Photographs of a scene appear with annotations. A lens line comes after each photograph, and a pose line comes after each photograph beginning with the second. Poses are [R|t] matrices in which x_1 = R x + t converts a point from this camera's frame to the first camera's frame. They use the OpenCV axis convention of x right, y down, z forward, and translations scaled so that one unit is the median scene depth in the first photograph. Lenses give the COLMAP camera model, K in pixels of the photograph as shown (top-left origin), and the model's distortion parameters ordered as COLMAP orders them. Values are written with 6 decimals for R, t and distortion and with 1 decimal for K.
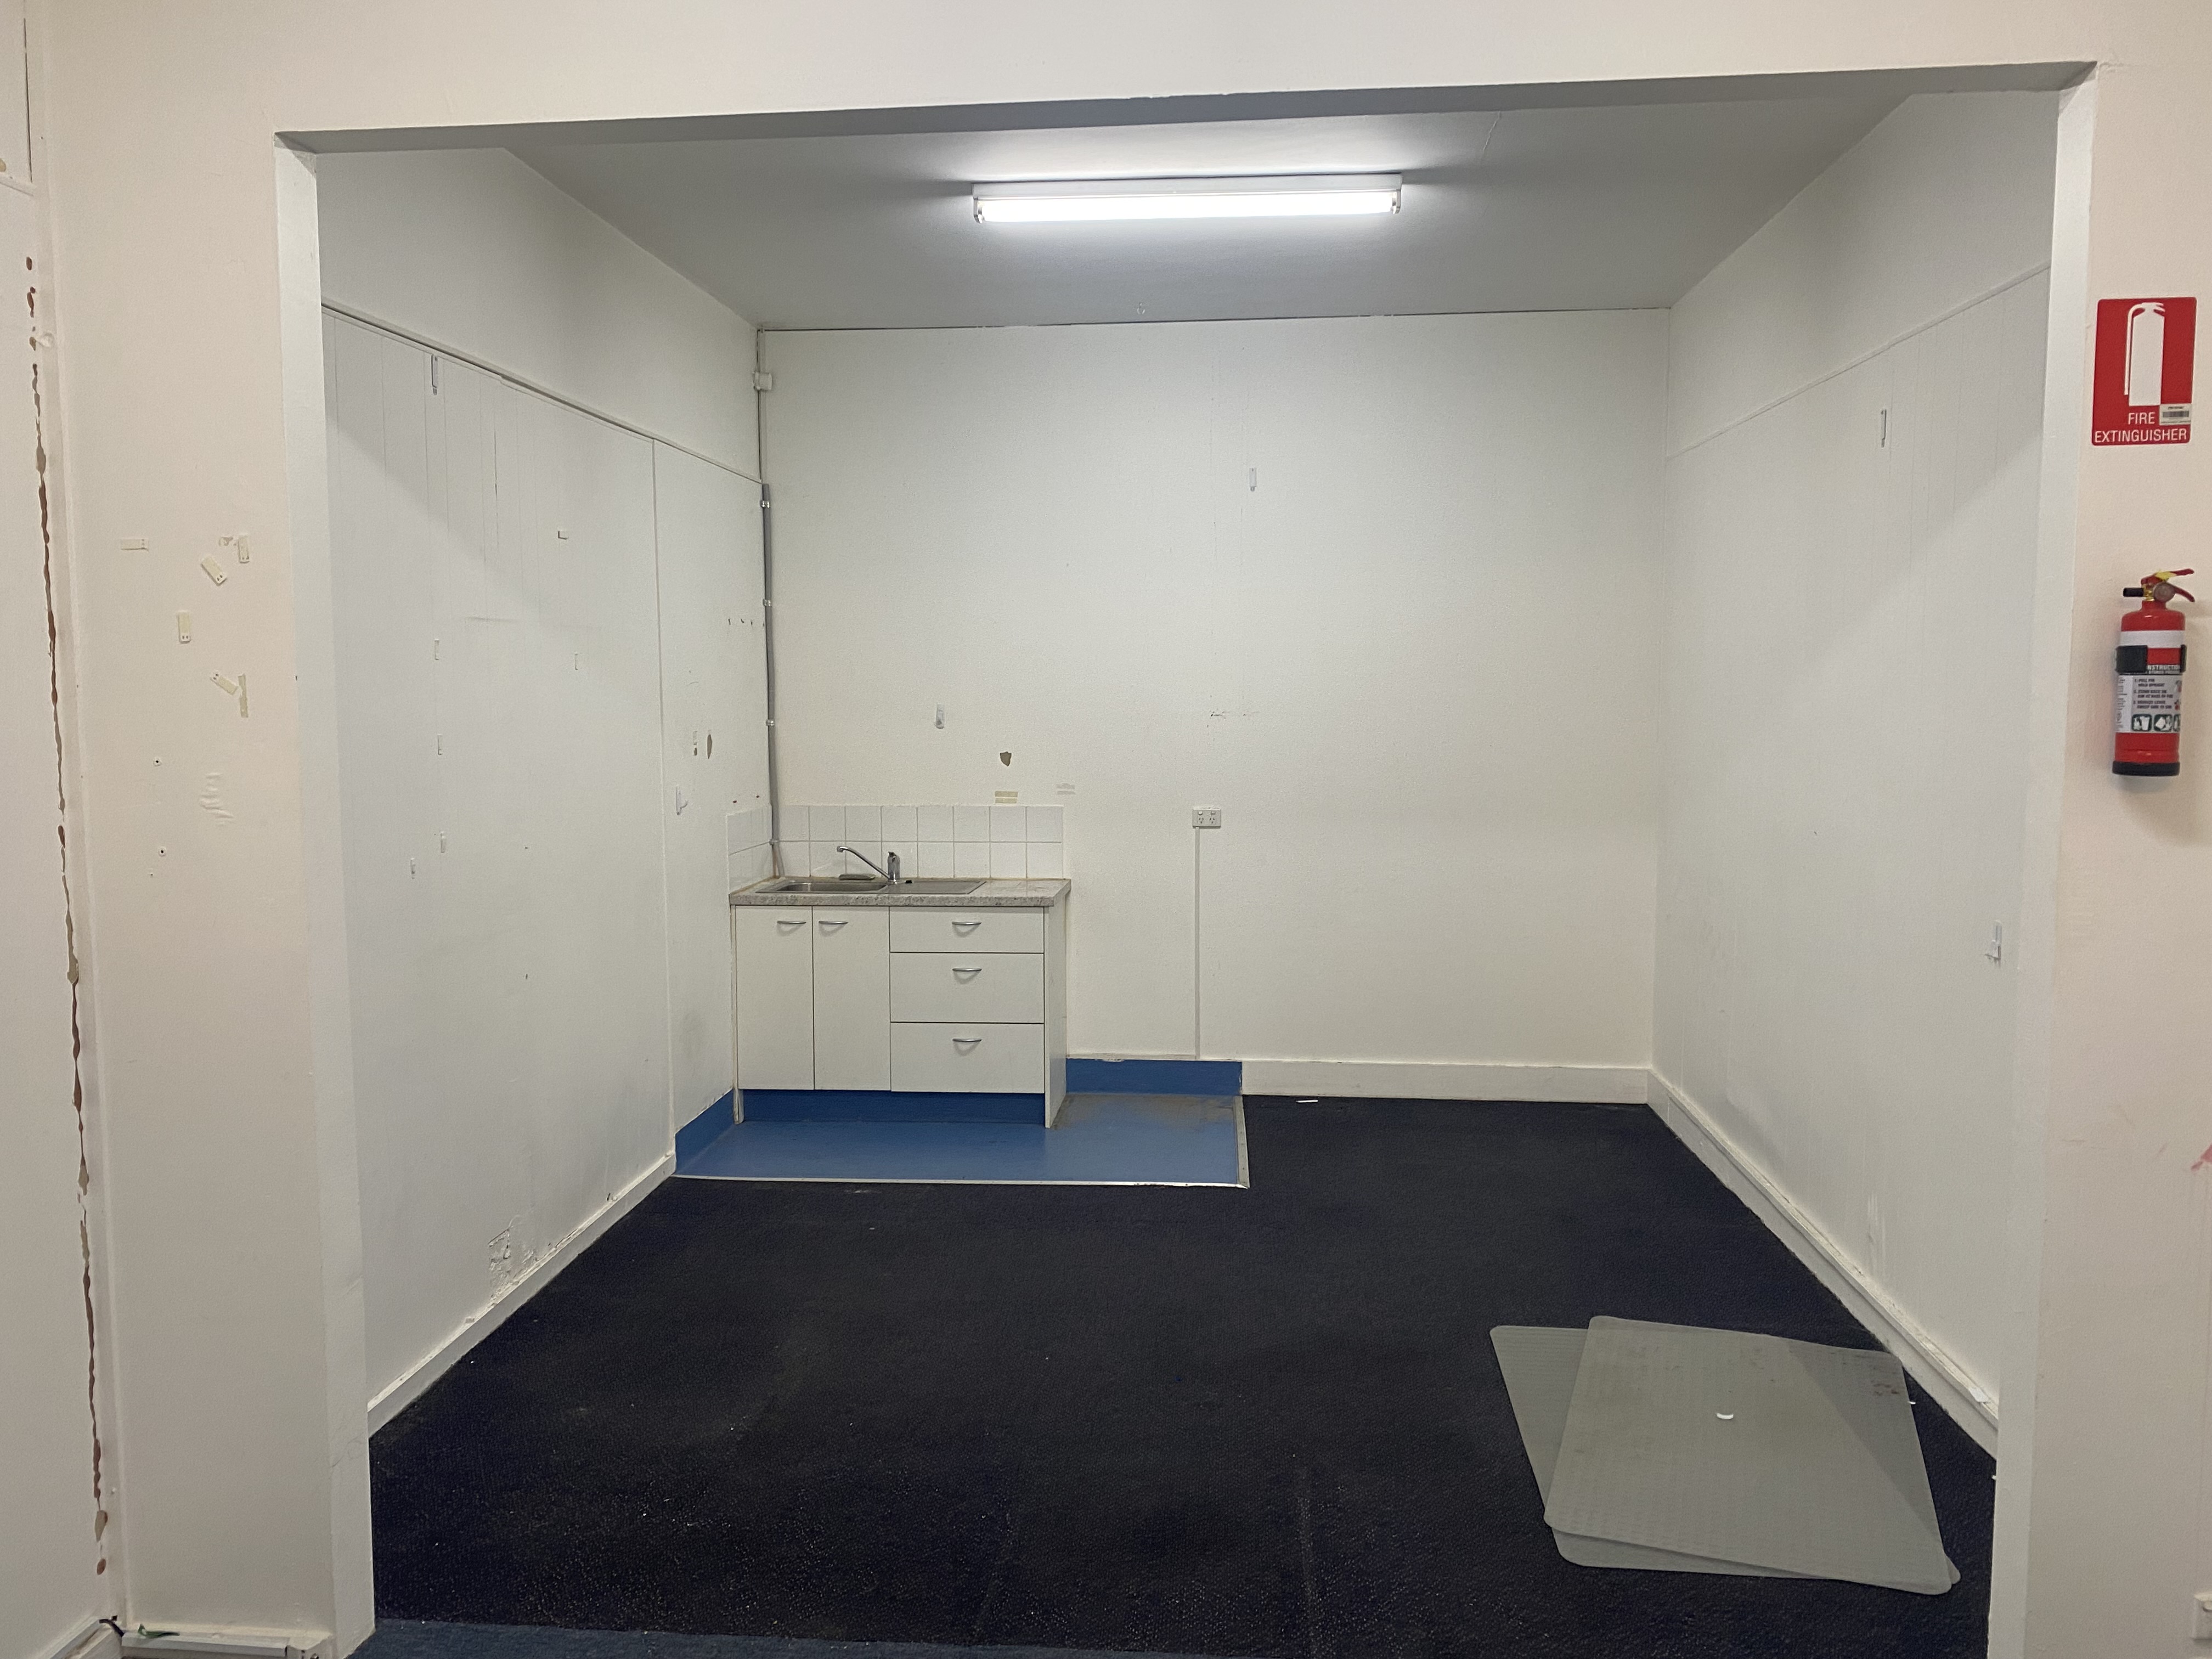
lens RADIAL K [[1691.2, 0, 1106.0], [0, 1691.2, 829.5], [0, 0, 1]] dist [0.041426, -0.051993]
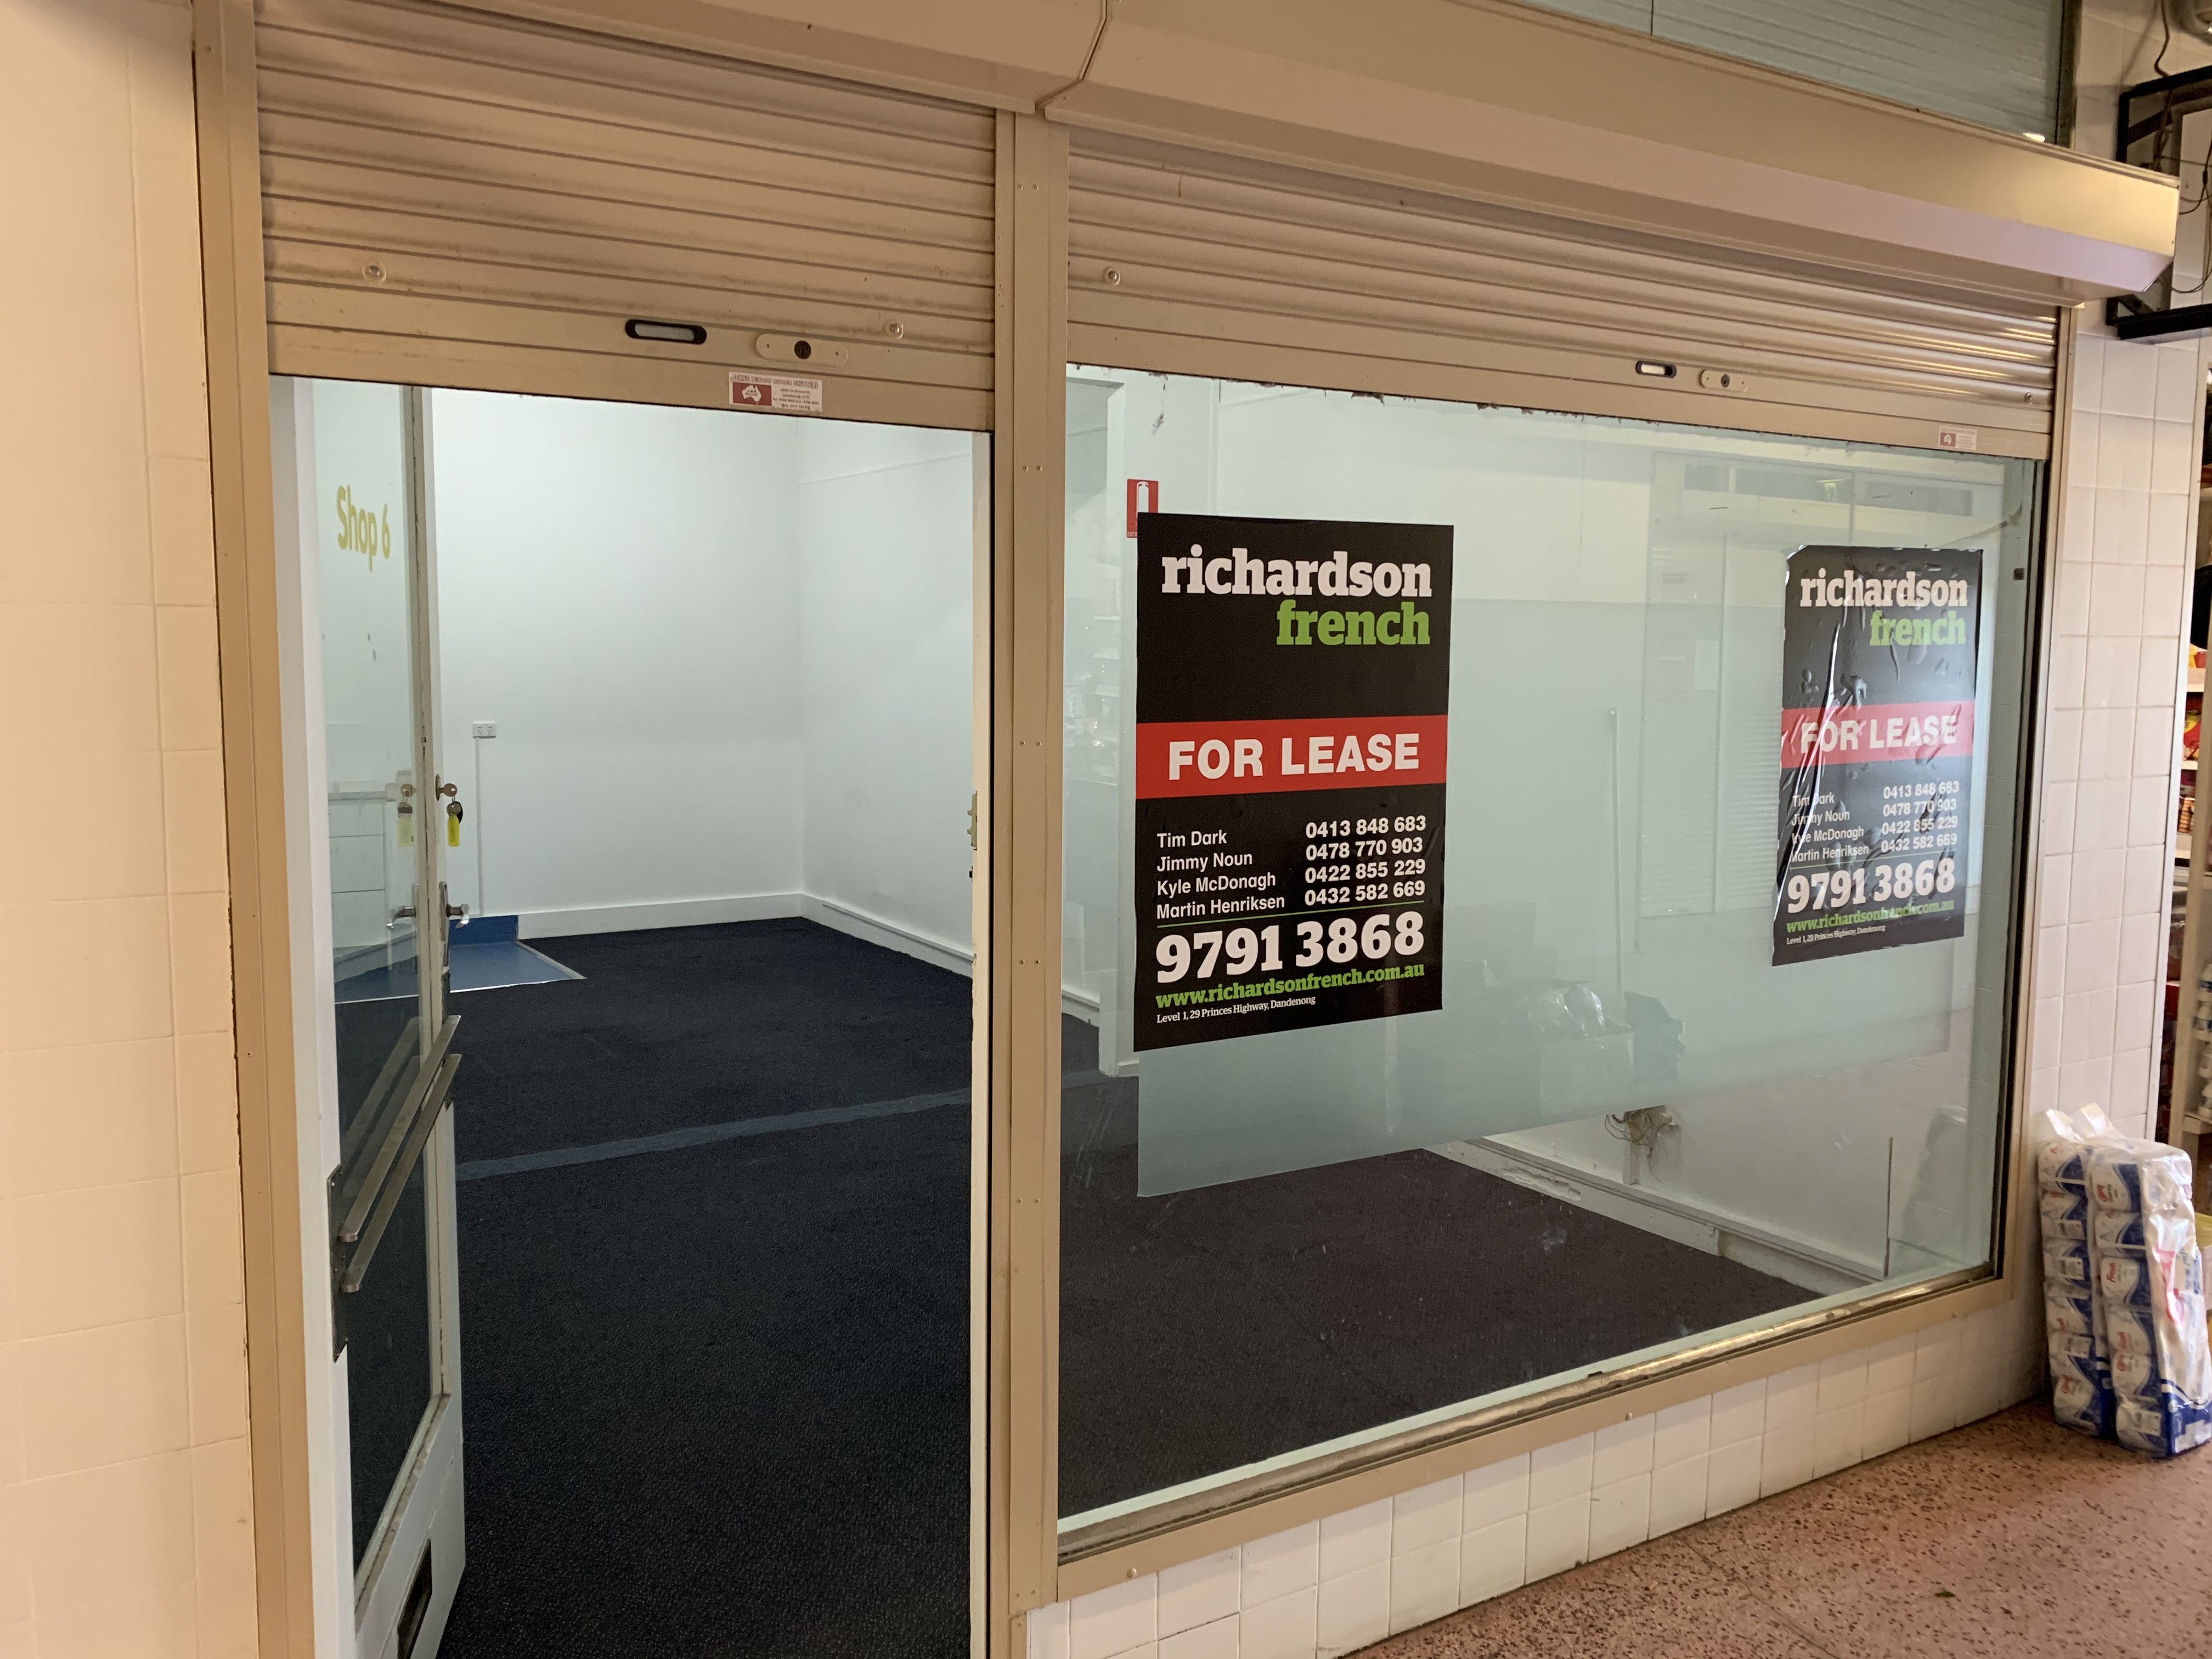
lens RADIAL K [[1765.9, 0, 1104.2], [0, 1765.9, 814.7], [0, 0, 1]] dist [0.082795, -0.002952]
pose [[0.805397, -0.048201, 0.590773, -0.396371], [0.041292, 0.998829, 0.025202, 0.045636], [-0.591296, 0.004097, 0.806444, -0.423076]]
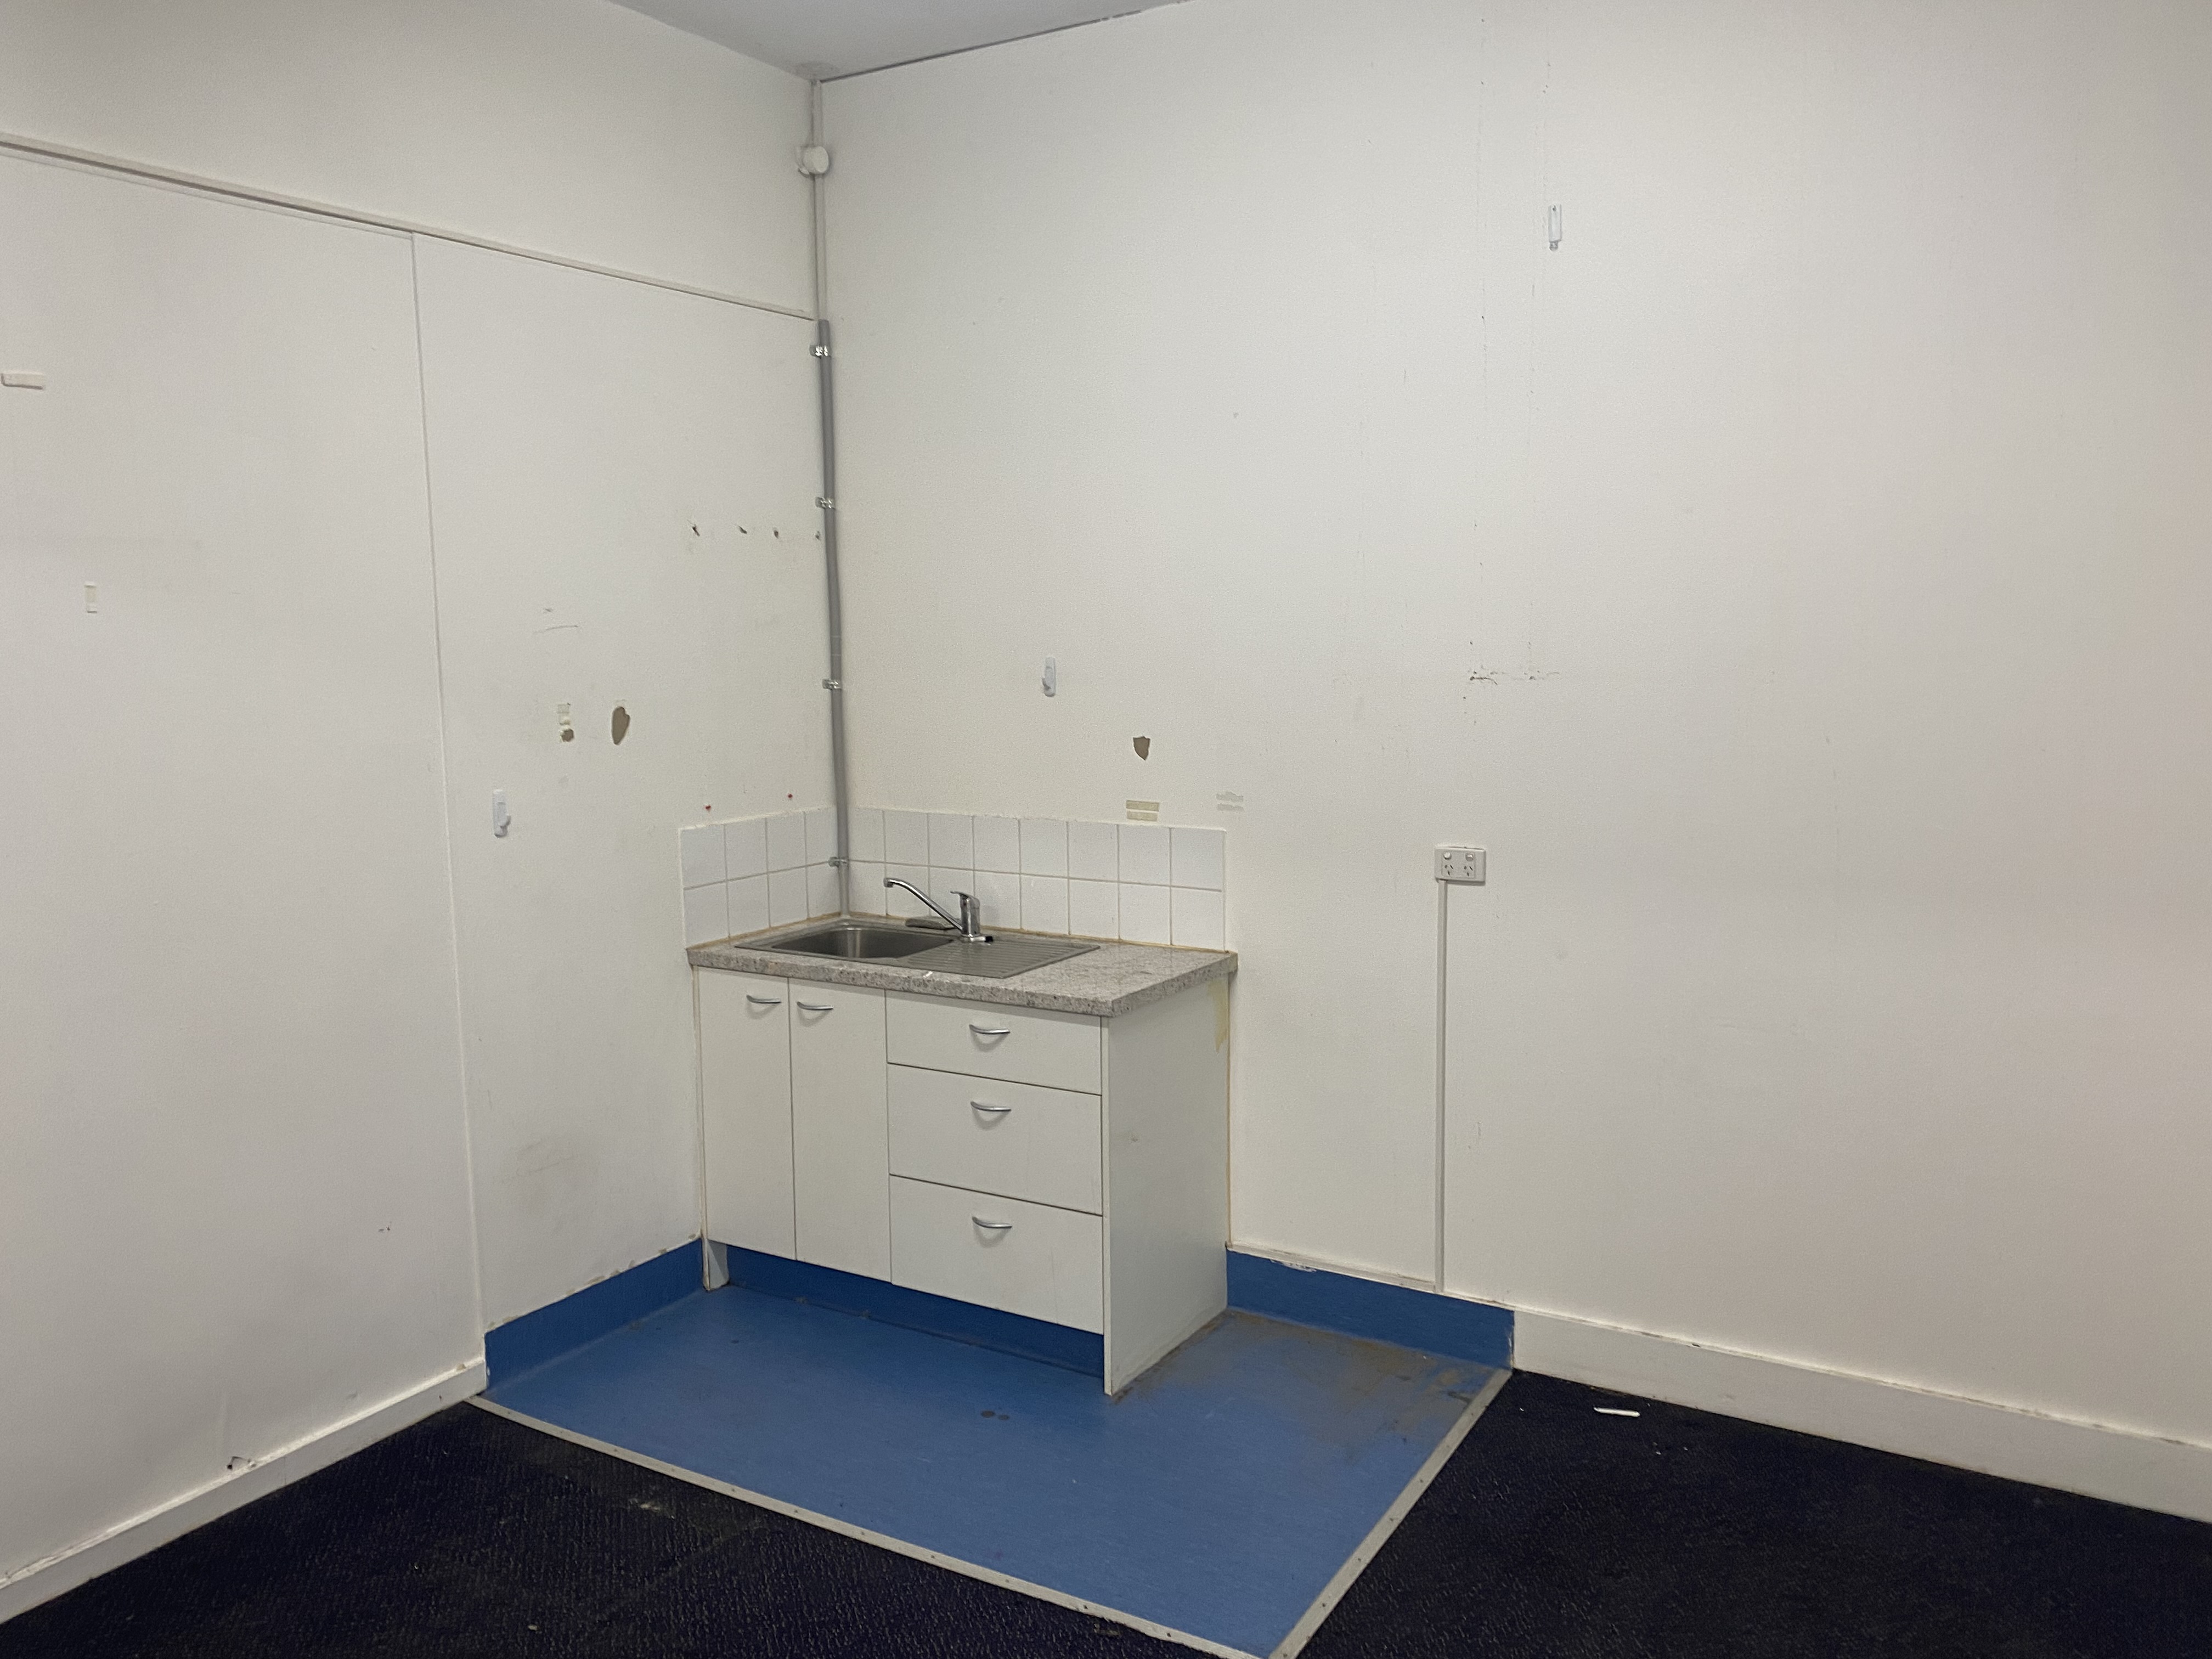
lens RADIAL K [[1691.2, 0, 1106.0], [0, 1691.2, 829.5], [0, 0, 1]] dist [0.041426, -0.051993]
pose [[0.897901, 0.046939, -0.437687, 0.208966], [-0.028925, 0.998441, 0.047738, -0.043982], [0.439245, -0.030203, 0.897859, 0.482106]]
